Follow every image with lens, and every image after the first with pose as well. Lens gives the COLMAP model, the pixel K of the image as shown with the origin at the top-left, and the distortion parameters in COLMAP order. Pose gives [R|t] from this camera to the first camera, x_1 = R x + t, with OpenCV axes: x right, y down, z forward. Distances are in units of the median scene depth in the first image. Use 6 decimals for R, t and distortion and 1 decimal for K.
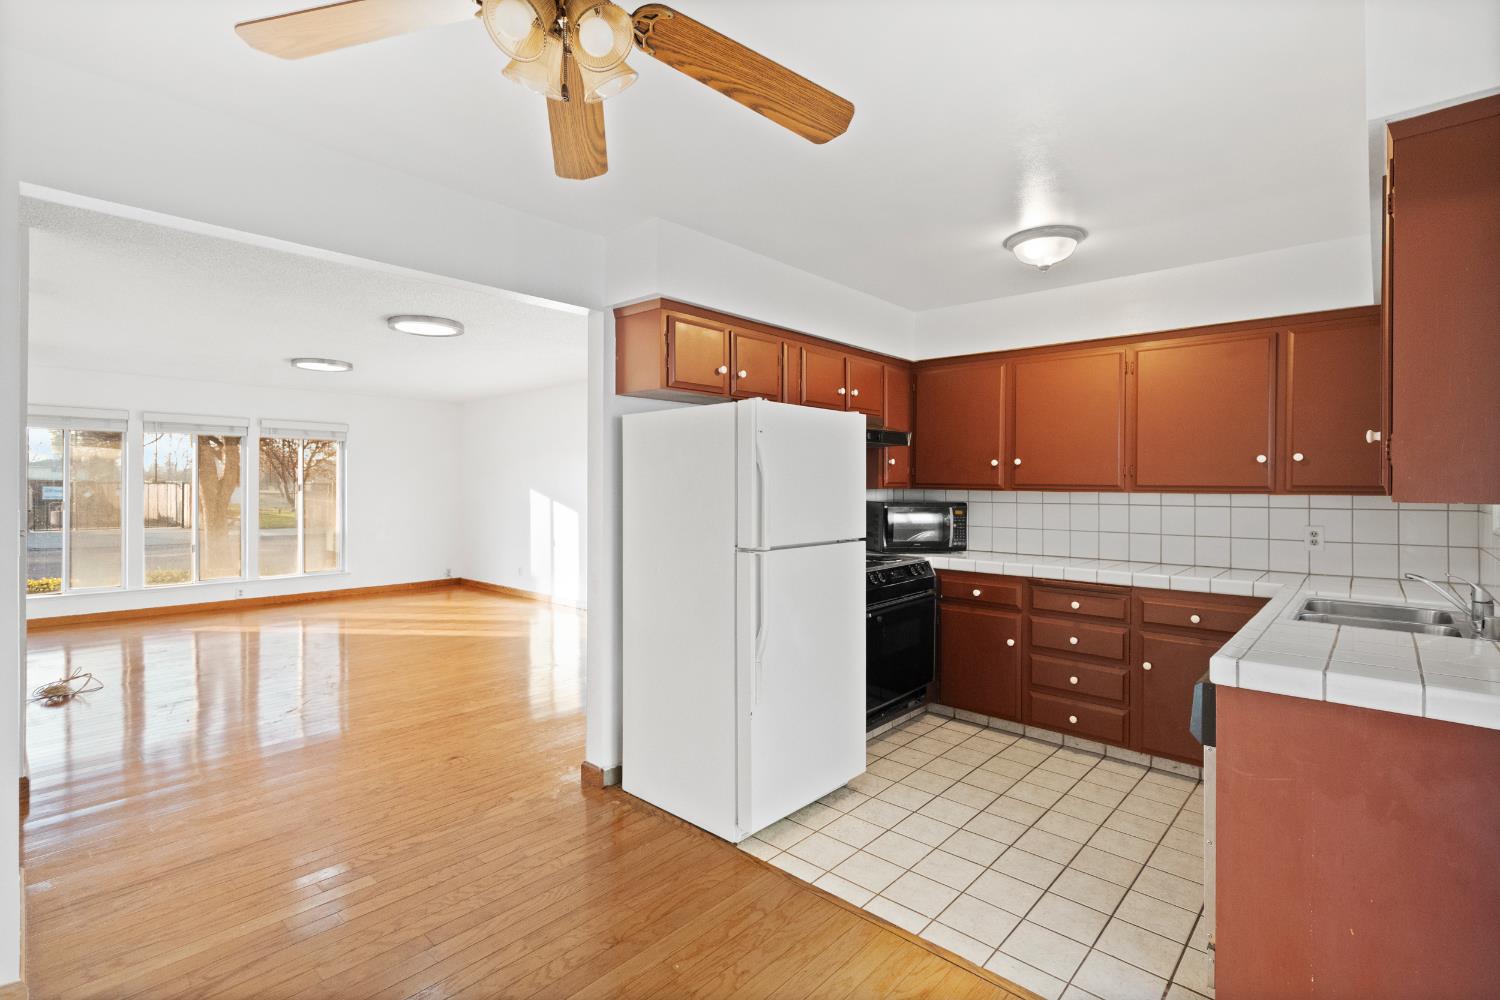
lens RADIAL K [[692.2, 0, 740.8], [0, 692.2, 491.4], [0, 0, 1]] dist [-0.005996, 0.000150]
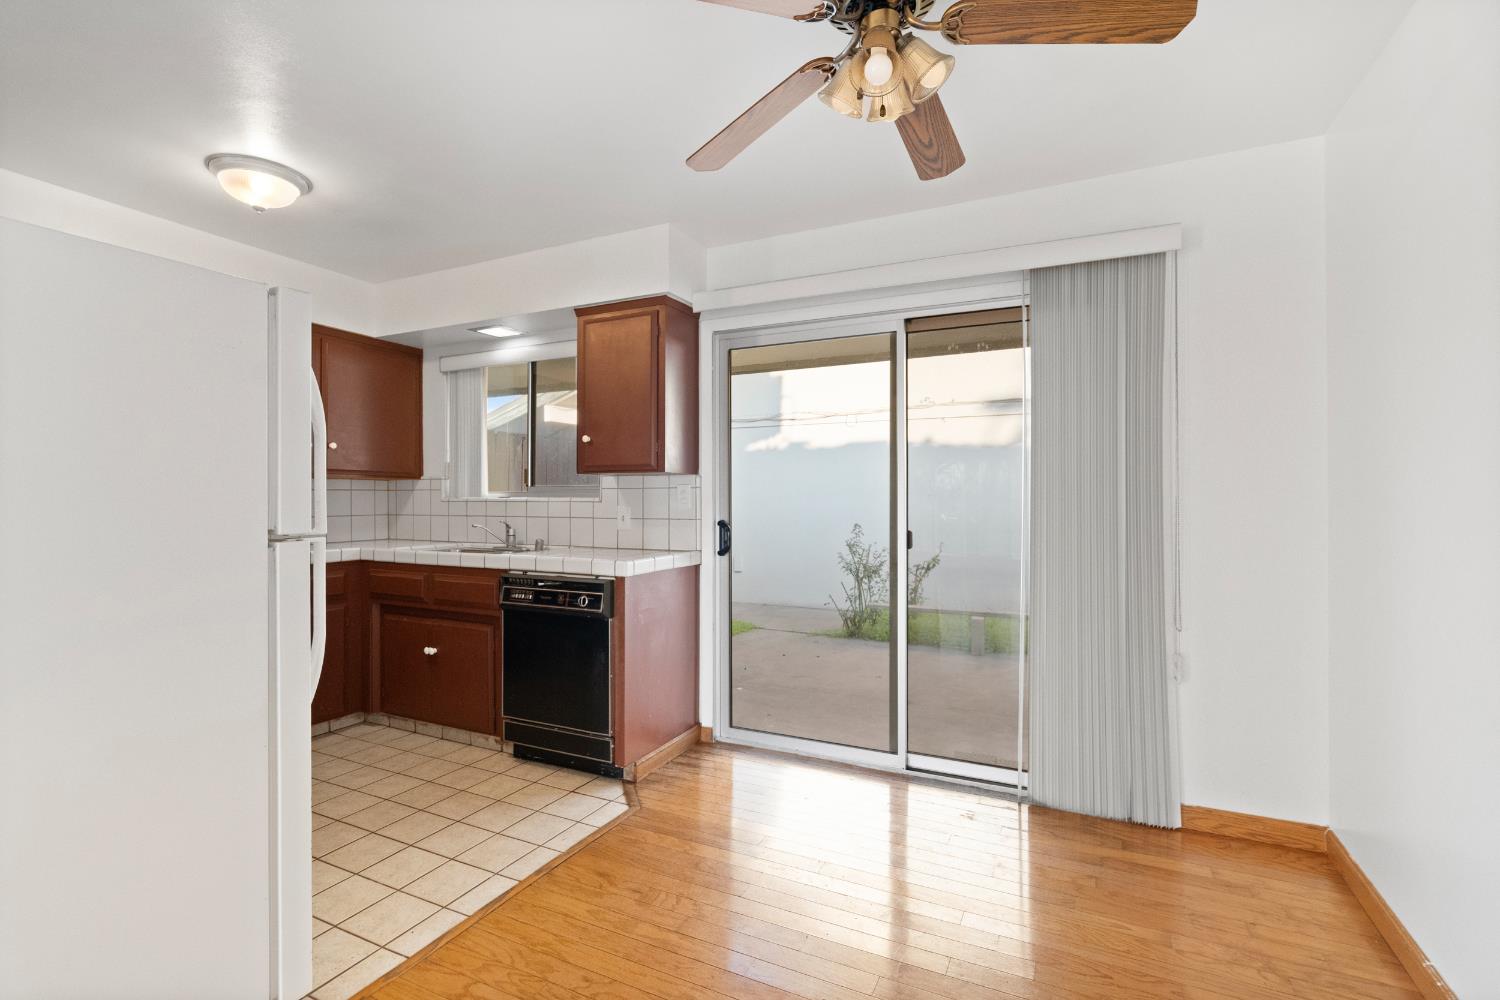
lens RADIAL K [[692.2, 0, 747.3], [0, 692.2, 502.8], [0, 0, 1]] dist [-0.005996, 0.000150]
pose [[-0.301006, -0.008258, 0.953587, -0.536183], [0.006030, 0.999926, 0.010563, 0.039395], [-0.953603, 0.008930, -0.300934, 0.627119]]
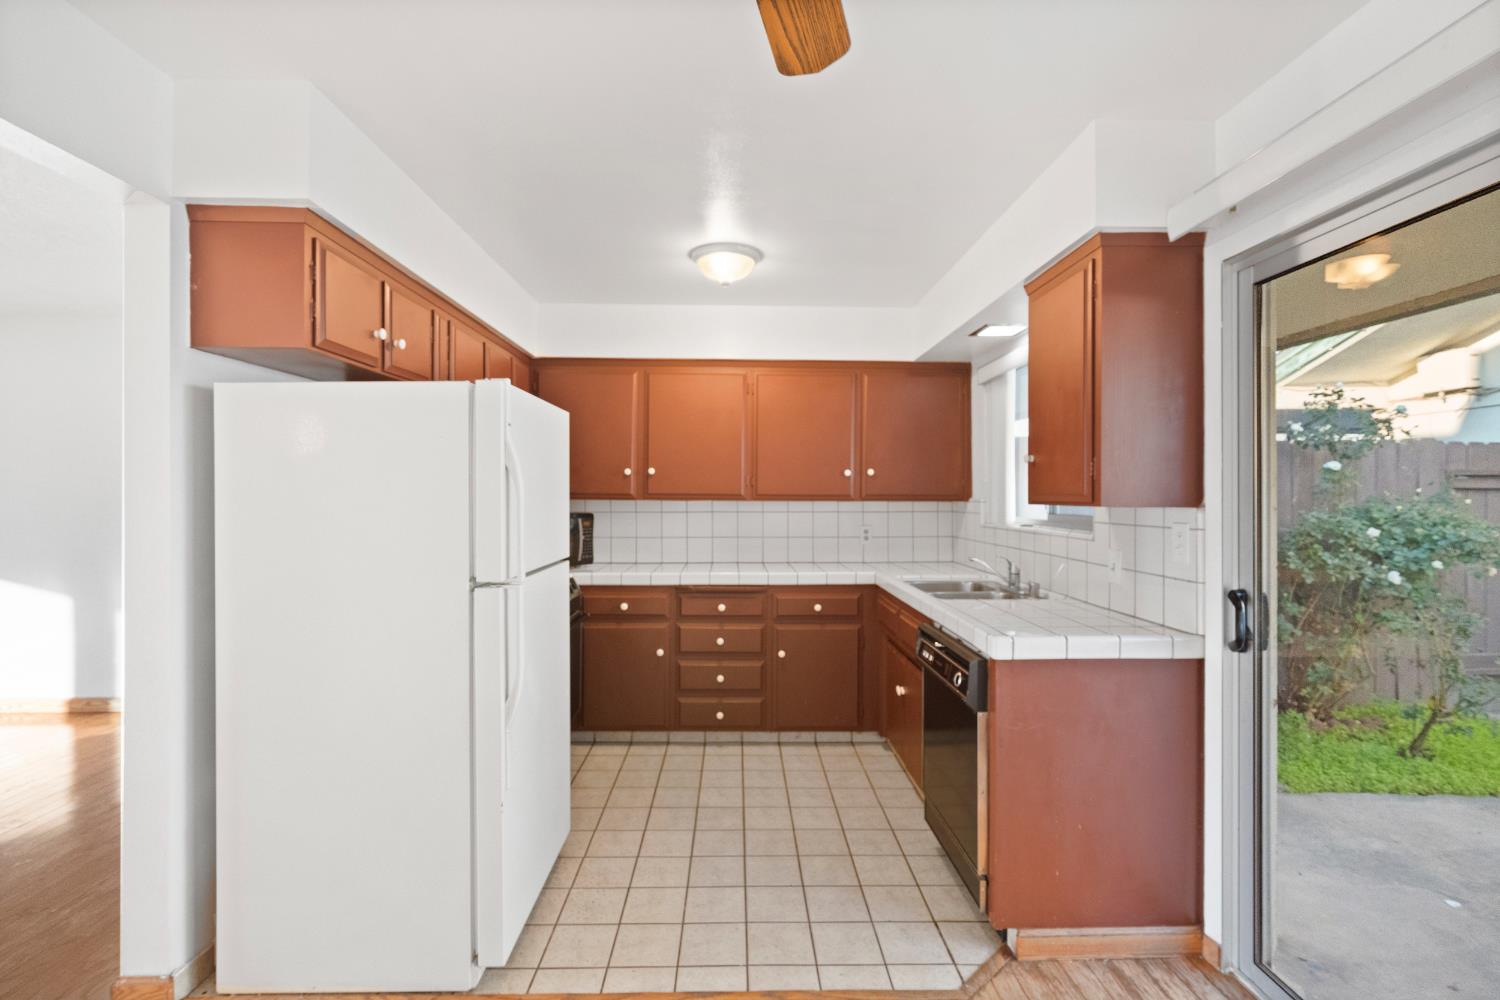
lens RADIAL K [[692.2, 0, 743.9], [0, 692.2, 497.4], [0, 0, 1]] dist [-0.005996, 0.000150]
pose [[0.718800, -0.005130, 0.695198, -0.241897], [0.007149, 0.999974, -0.000013, -0.004762], [-0.695180, 0.004979, 0.718818, 0.220969]]
